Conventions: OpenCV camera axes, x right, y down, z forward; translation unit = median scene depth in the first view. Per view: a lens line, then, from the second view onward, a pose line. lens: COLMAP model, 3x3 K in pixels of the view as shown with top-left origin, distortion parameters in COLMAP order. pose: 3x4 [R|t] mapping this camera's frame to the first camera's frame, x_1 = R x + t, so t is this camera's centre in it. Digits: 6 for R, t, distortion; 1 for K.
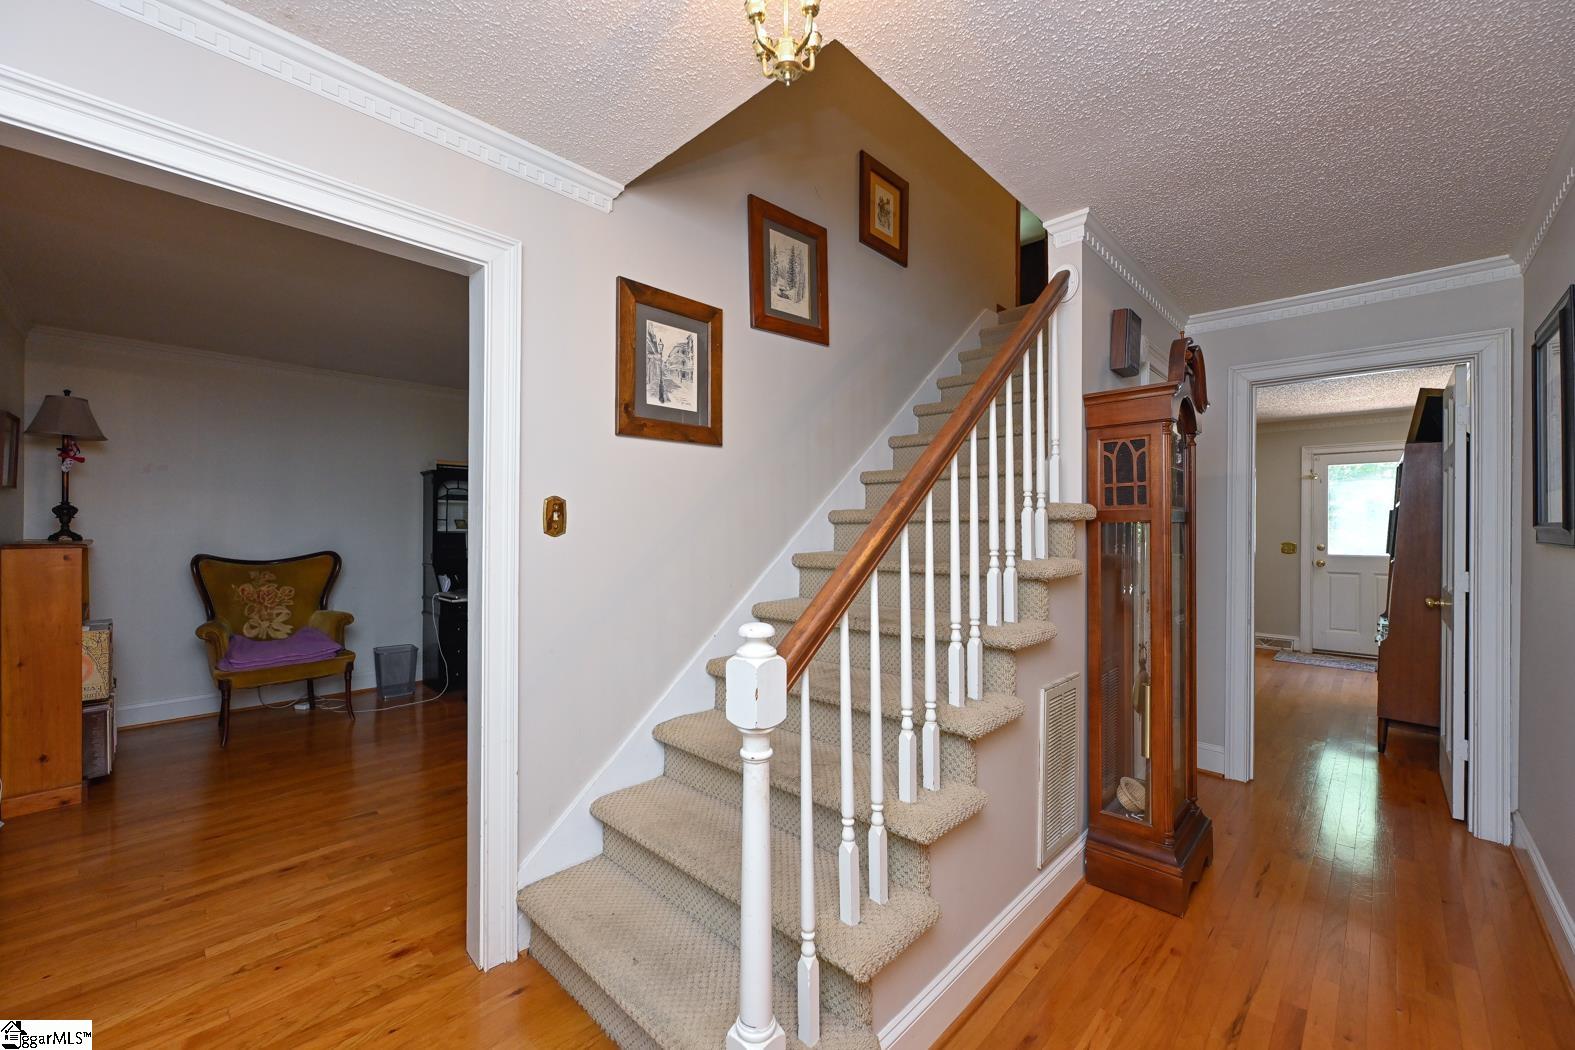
lens RADIAL K [[624.6, 0, 786.2], [0, 624.6, 526.4], [0, 0, 1]] dist [-0.000770, 0.000040]
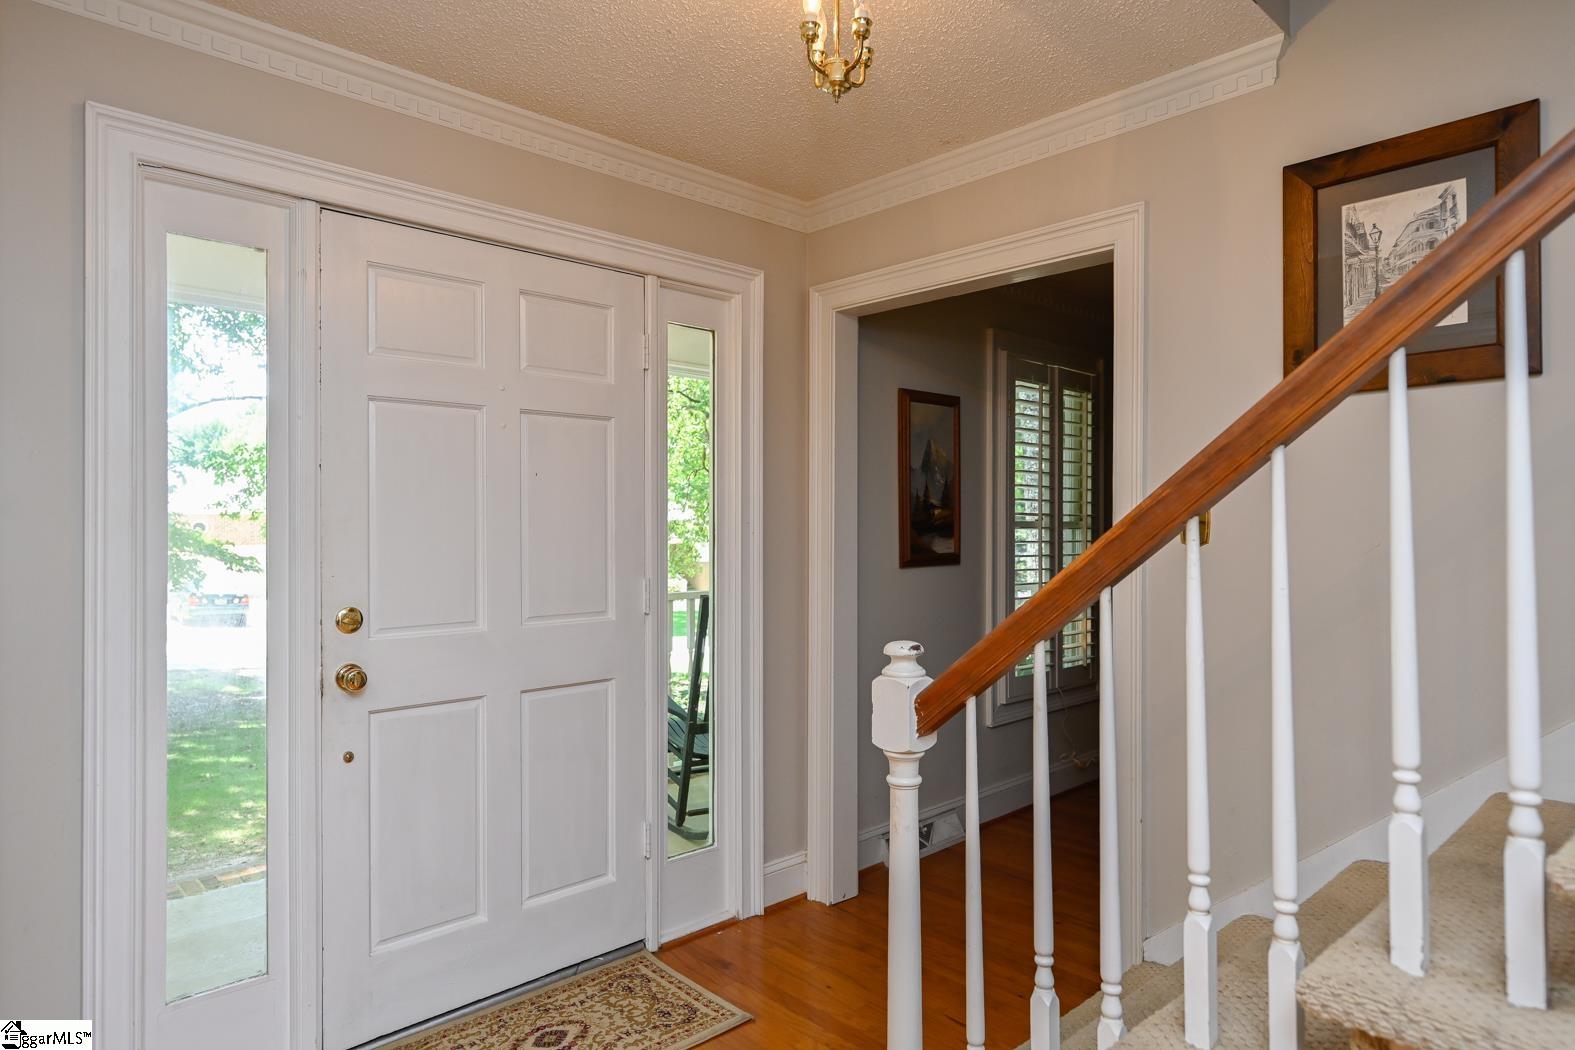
lens RADIAL K [[929.3, 0, 786.9], [0, 929.3, 520.9], [0, 0, 1]] dist [-0.000883, -0.000266]
pose [[-0.046494, -0.004597, -0.998908, 0.725362], [-0.003361, 0.999984, -0.004446, -0.008003], [0.998913, 0.003150, -0.046509, 0.481390]]
